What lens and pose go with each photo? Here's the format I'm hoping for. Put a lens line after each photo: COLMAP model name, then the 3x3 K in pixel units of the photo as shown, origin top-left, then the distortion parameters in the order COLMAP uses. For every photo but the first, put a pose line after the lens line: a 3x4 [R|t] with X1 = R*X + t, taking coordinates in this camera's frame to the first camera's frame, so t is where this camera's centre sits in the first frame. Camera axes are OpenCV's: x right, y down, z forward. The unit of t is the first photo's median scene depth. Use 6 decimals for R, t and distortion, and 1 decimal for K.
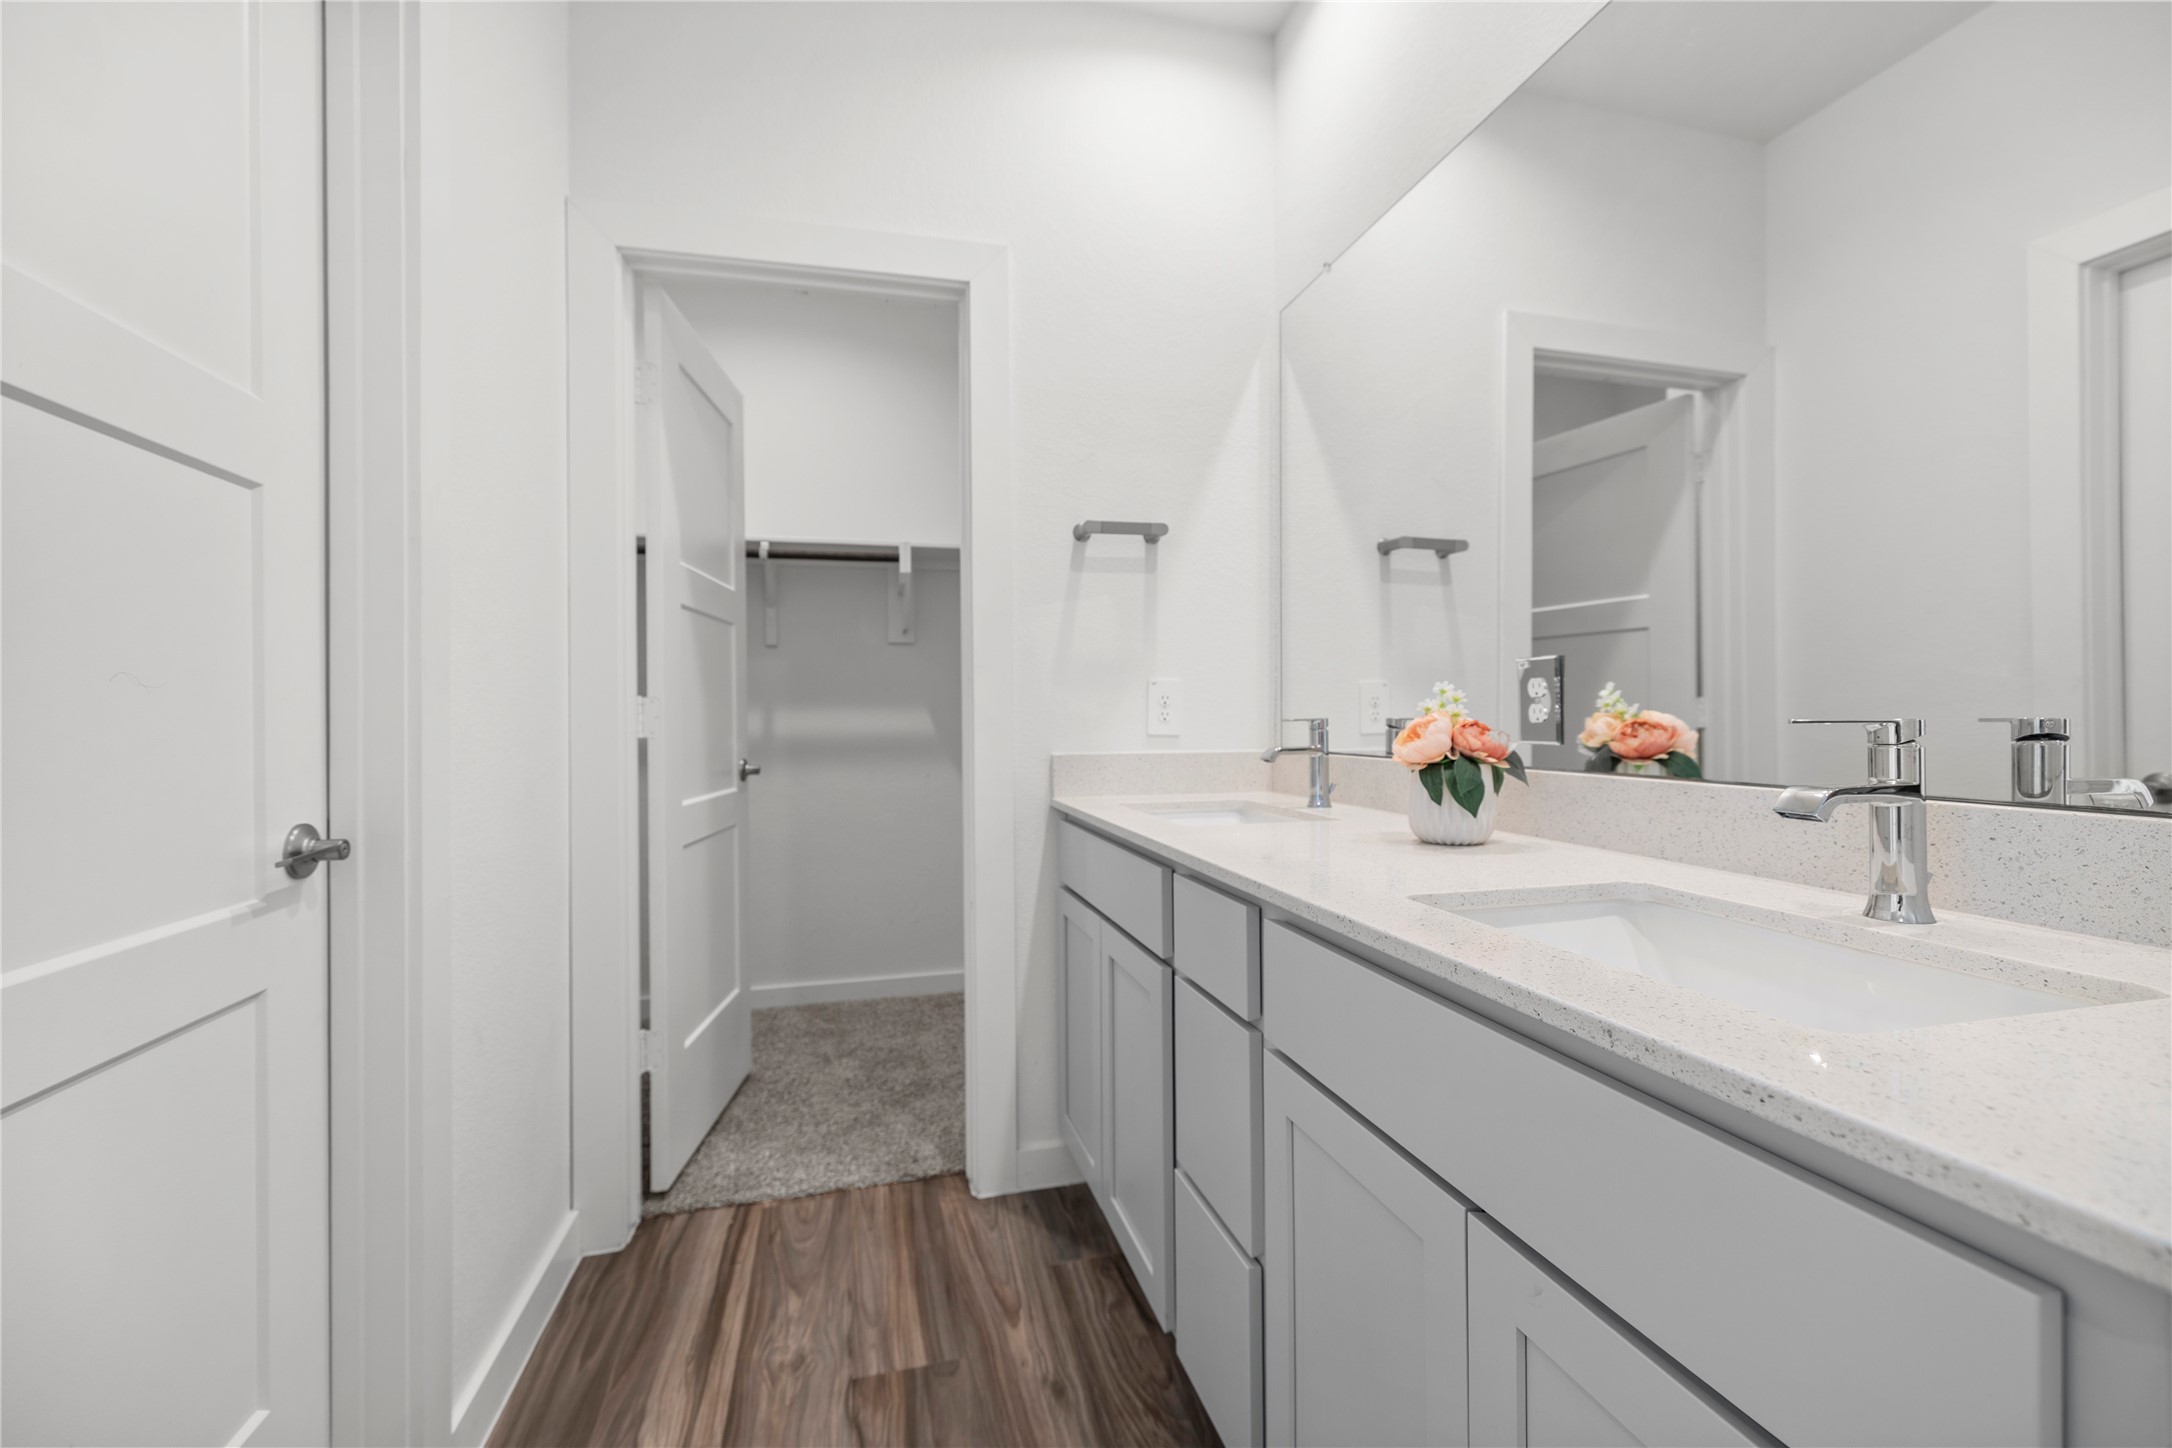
lens RADIAL K [[926.8, 0, 1086.3], [0, 926.8, 698.4], [0, 0, 1]] dist [0.001407, -0.000361]
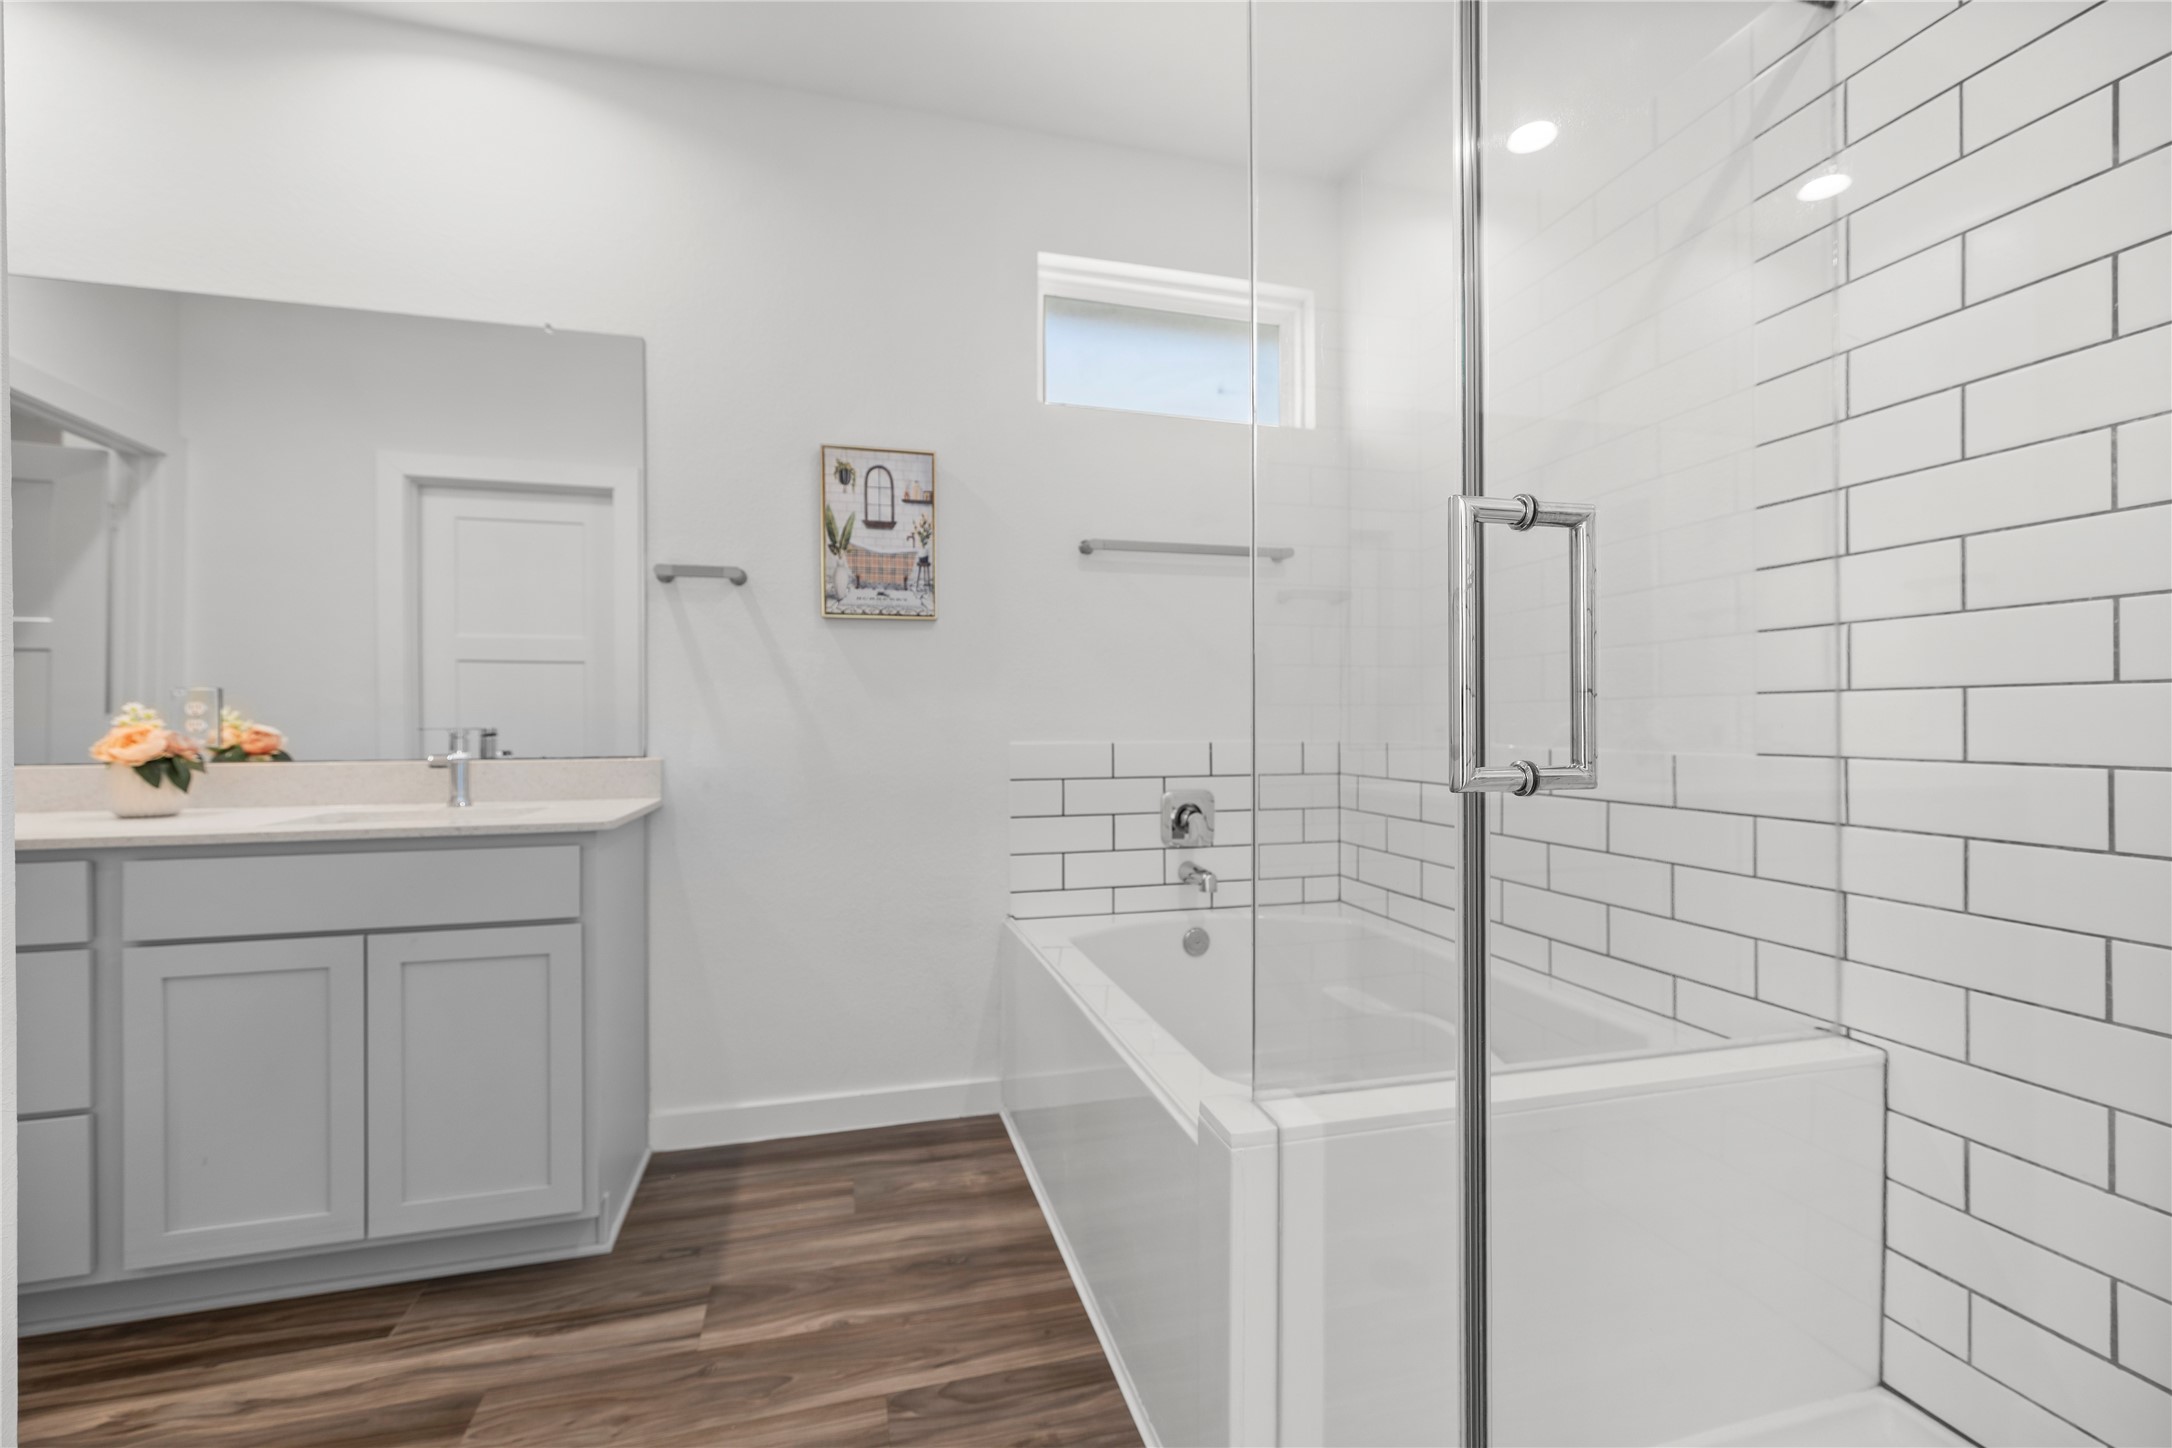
lens RADIAL K [[920.2, 0, 1085.8], [0, 920.2, 693.3], [0, 0, 1]] dist [0.000942, 0.000190]
pose [[-0.024327, 0.036008, 0.999055, -1.054143], [-0.014990, 0.999226, -0.036379, -0.004238], [-0.999592, -0.015861, -0.023769, -0.408076]]
